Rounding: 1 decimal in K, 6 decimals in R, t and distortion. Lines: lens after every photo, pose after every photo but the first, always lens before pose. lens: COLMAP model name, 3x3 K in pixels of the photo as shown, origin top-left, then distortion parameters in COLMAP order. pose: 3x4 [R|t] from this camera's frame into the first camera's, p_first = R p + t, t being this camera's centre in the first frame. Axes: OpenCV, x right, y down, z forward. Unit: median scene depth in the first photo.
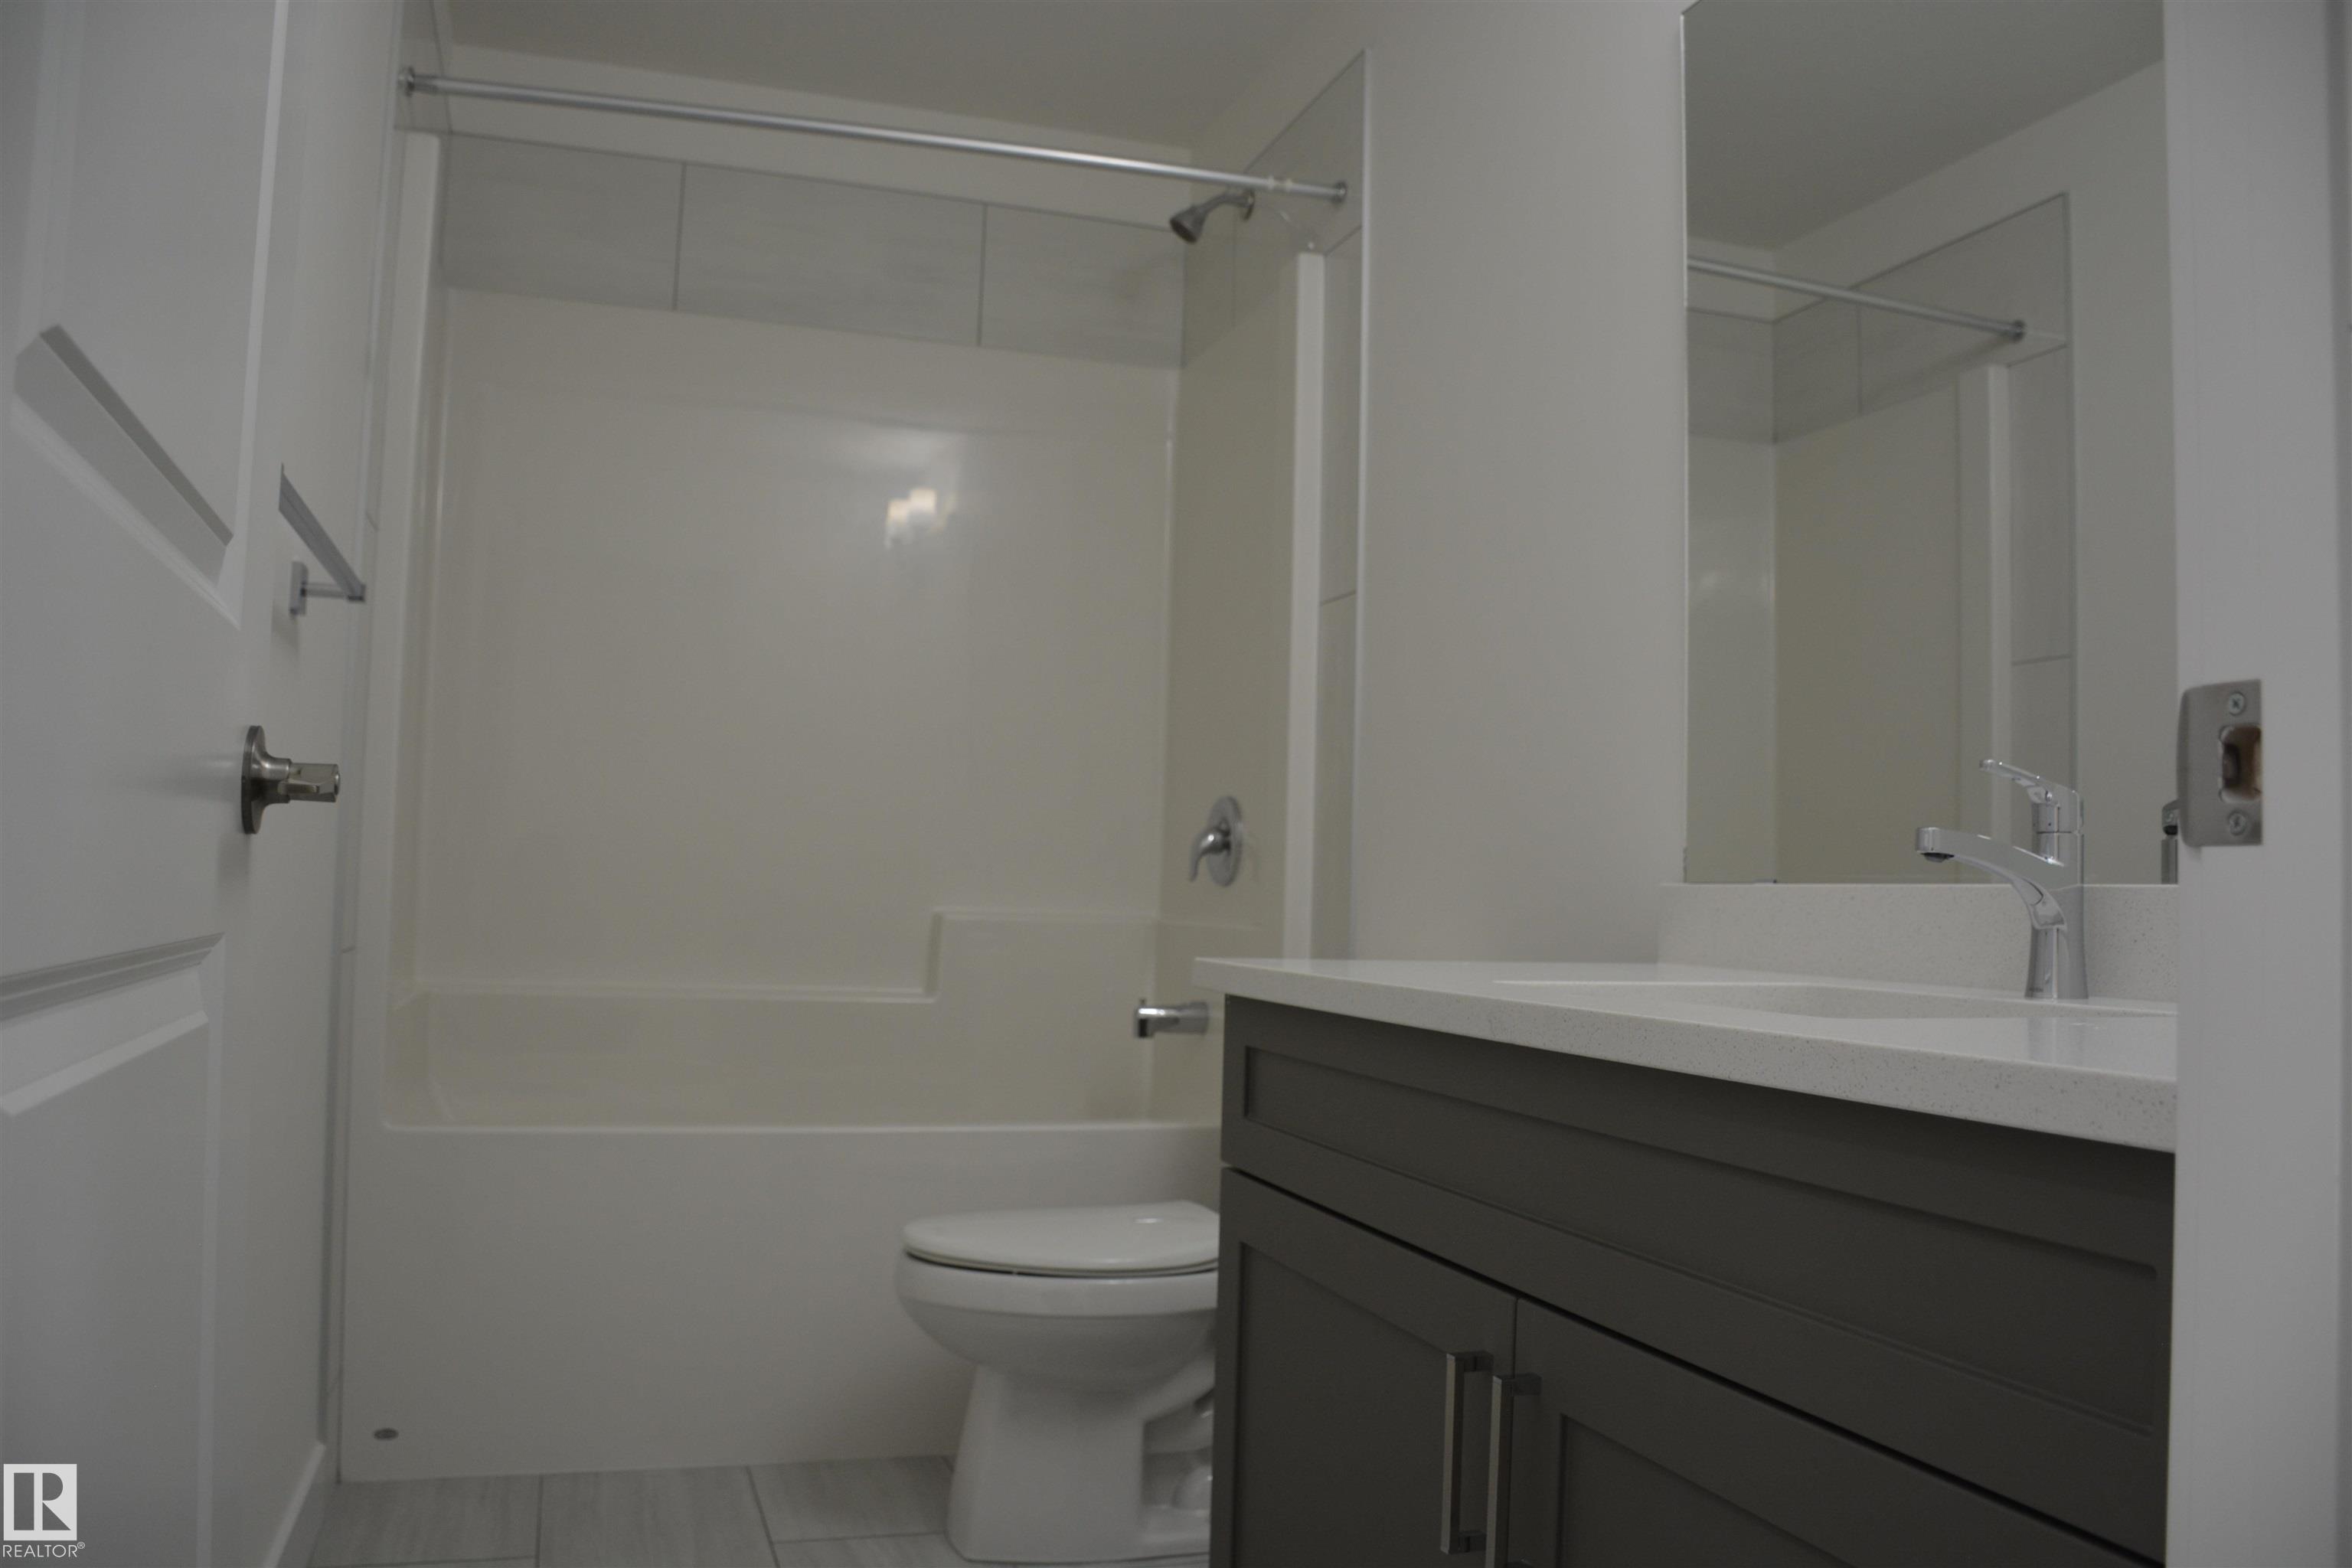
lens RADIAL K [[1877.8, 0, 1134.6], [0, 1877.8, 790.3], [0, 0, 1]] dist [-0.148605, 0.106047]
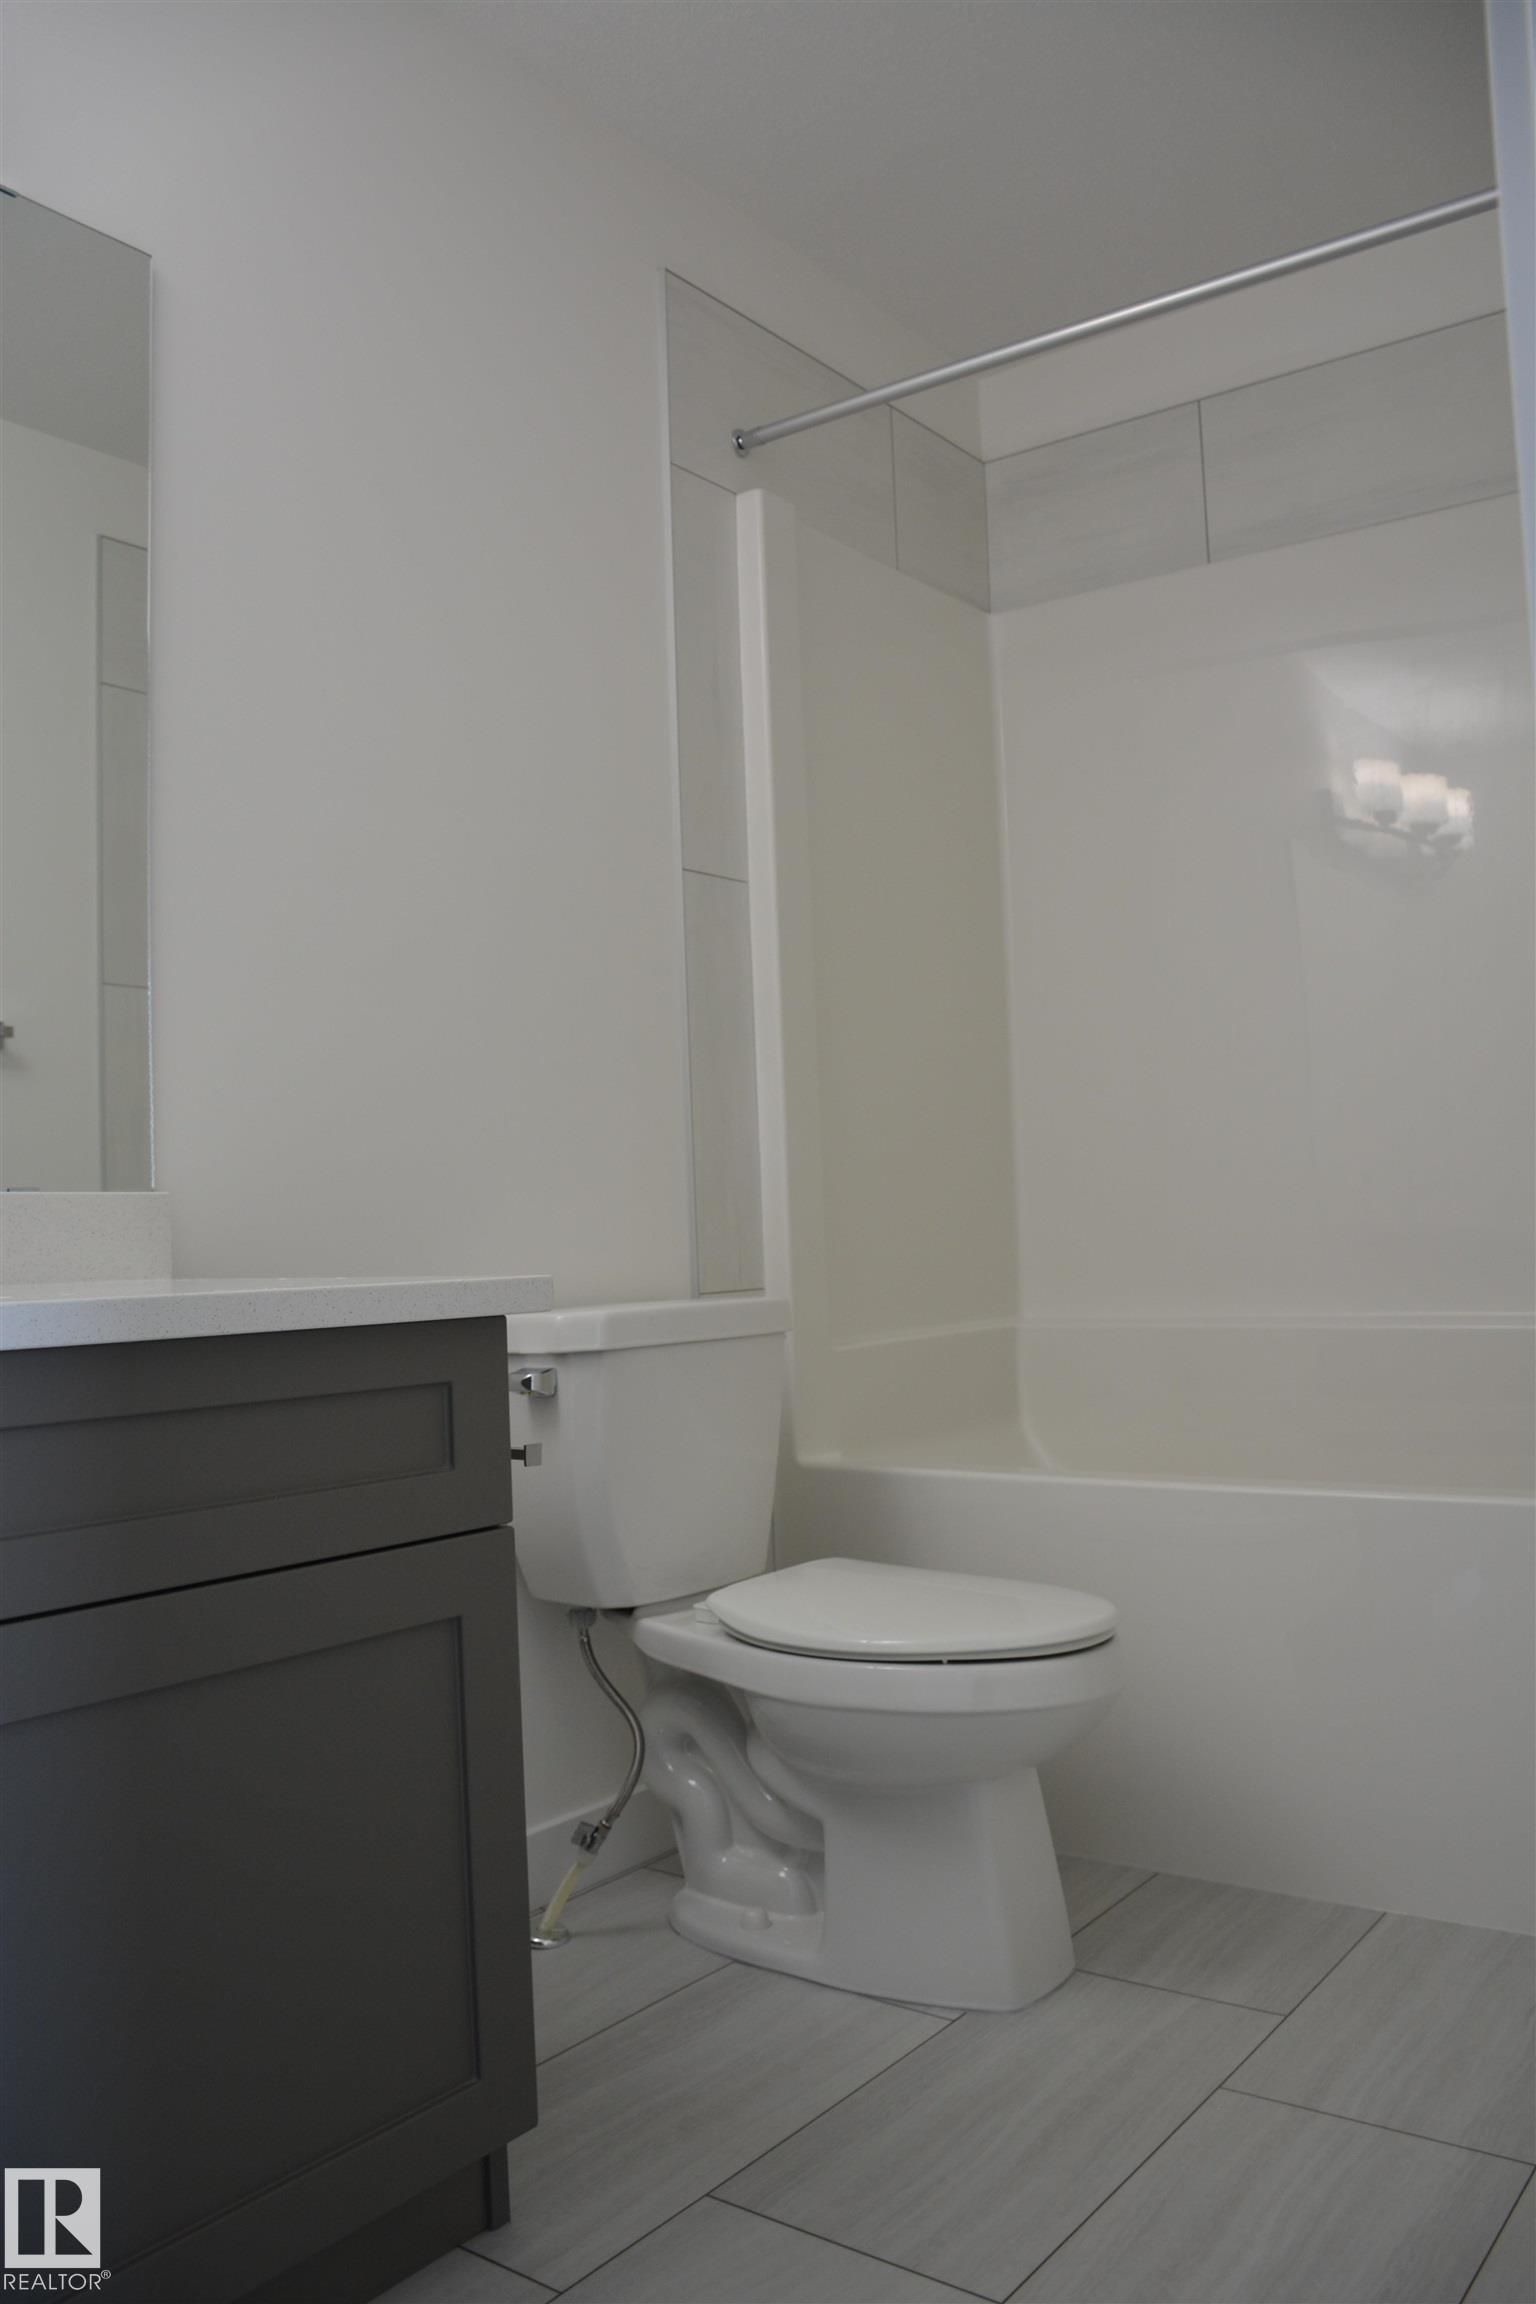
lens RADIAL K [[1839.5, 0, 762.2], [0, 1839.5, 1161.2], [0, 0, 1]] dist [-0.148605, 0.106047]
pose [[0.569484, -0.096692, -0.816296, 0.410999], [0.091683, 0.994333, -0.053818, 0.070094], [0.816874, -0.044192, 0.575121, 0.420918]]
